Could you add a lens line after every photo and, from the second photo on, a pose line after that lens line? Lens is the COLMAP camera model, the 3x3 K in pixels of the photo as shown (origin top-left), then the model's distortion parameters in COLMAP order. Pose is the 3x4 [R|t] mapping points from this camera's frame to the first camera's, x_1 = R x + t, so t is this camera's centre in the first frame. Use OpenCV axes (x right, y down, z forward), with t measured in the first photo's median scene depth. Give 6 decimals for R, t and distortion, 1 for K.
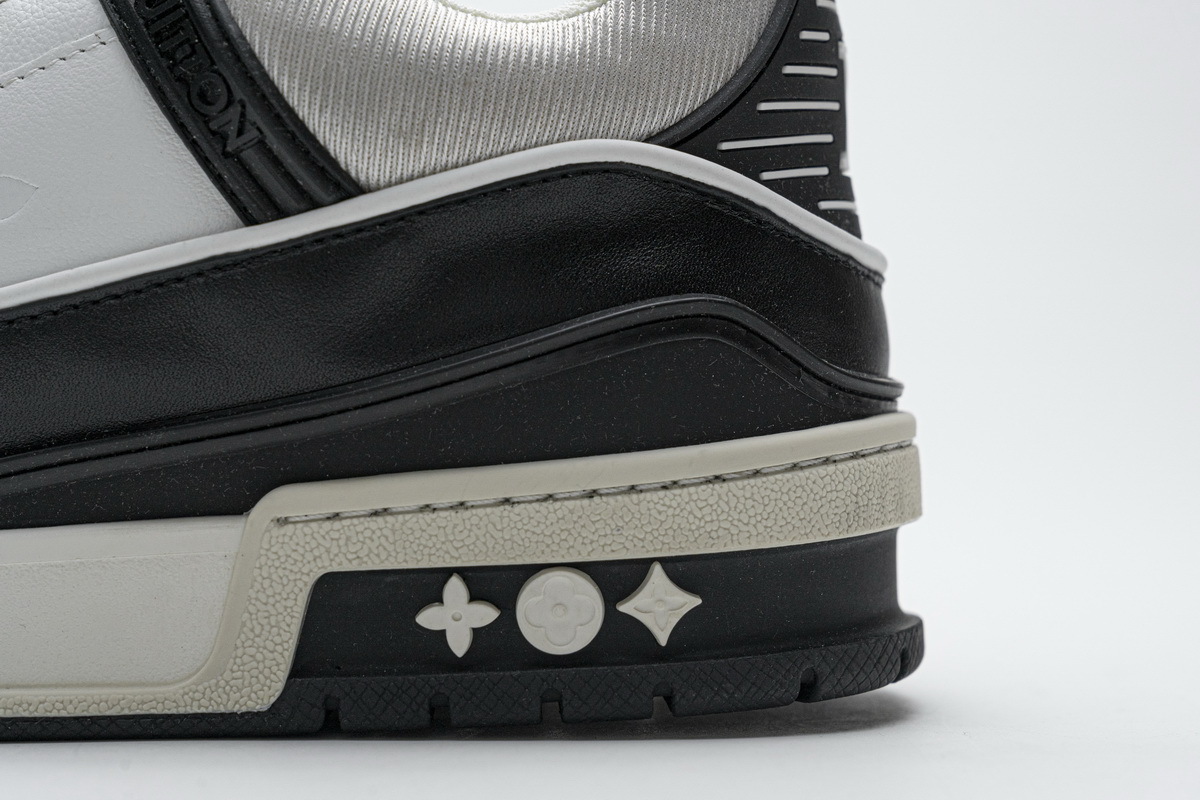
lens RADIAL K [[2324.5, 0, 600.0], [0, 2324.5, 400.0], [0, 0, 1]] dist [0.006049, -0.027872]
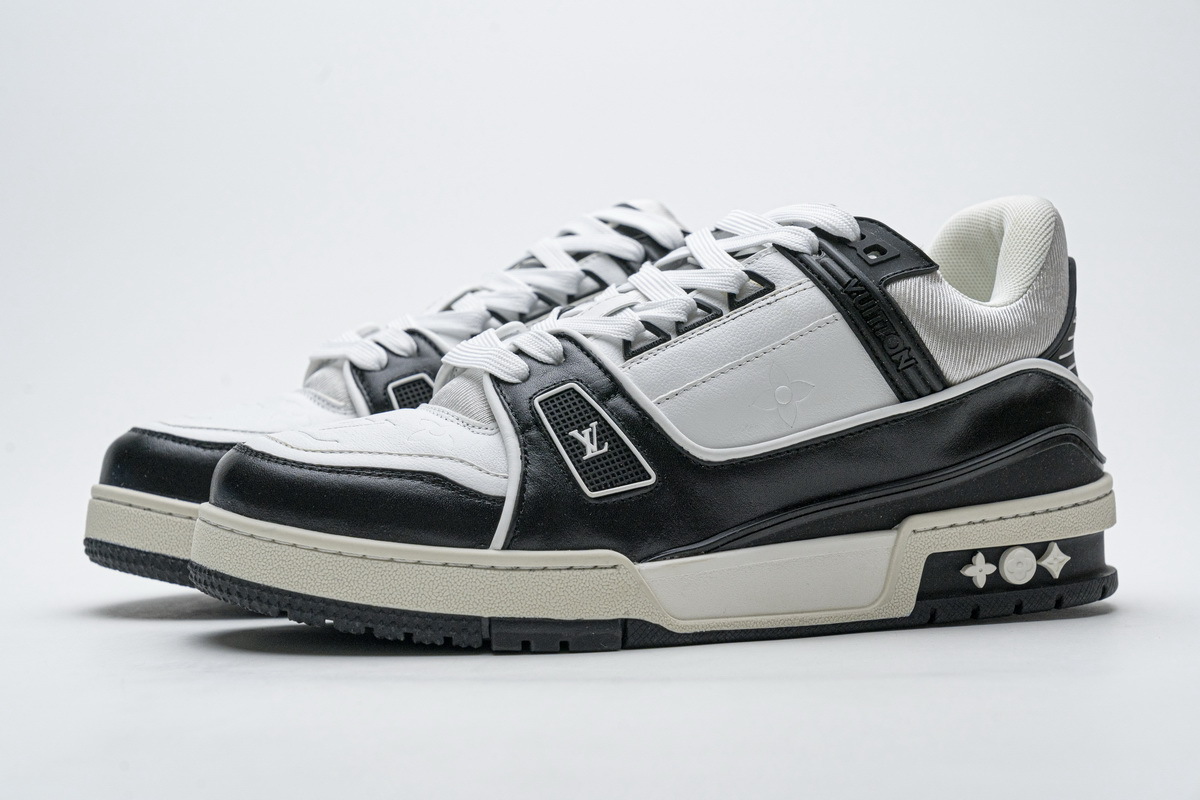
lens RADIAL K [[2324.5, 0, 600.0], [0, 2324.5, 400.0], [0, 0, 1]] dist [0.006049, -0.027872]
pose [[0.932703, -0.024652, 0.359802, -1.234617], [0.026678, 0.999644, -0.000666, -0.082106], [-0.359658, 0.010220, 0.933028, -0.996976]]
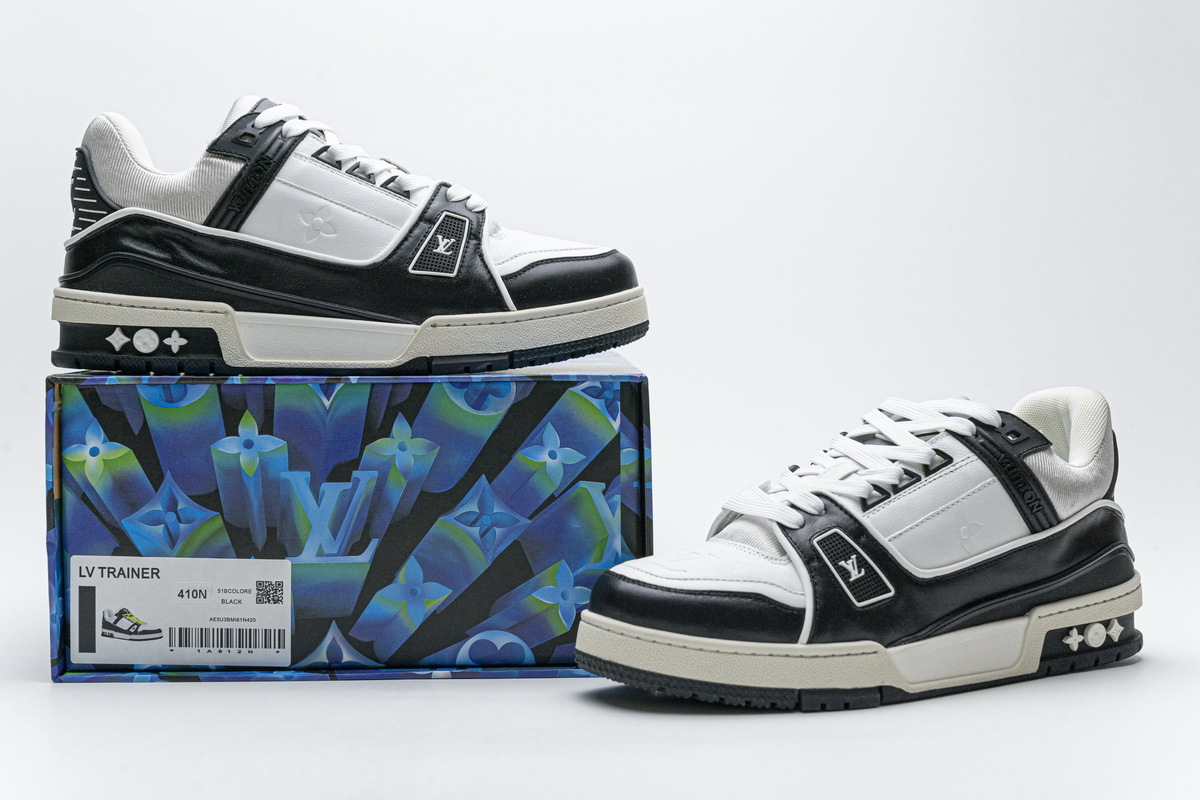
lens RADIAL K [[1833.2, 0, 600.0], [0, 1833.2, 400.0], [0, 0, 1]] dist [-0.022755, -0.047977]
pose [[0.872373, -0.034579, 0.487616, -2.029879], [0.035167, 0.999350, 0.007952, -0.316104], [-0.487574, 0.010211, 0.873022, -1.061504]]
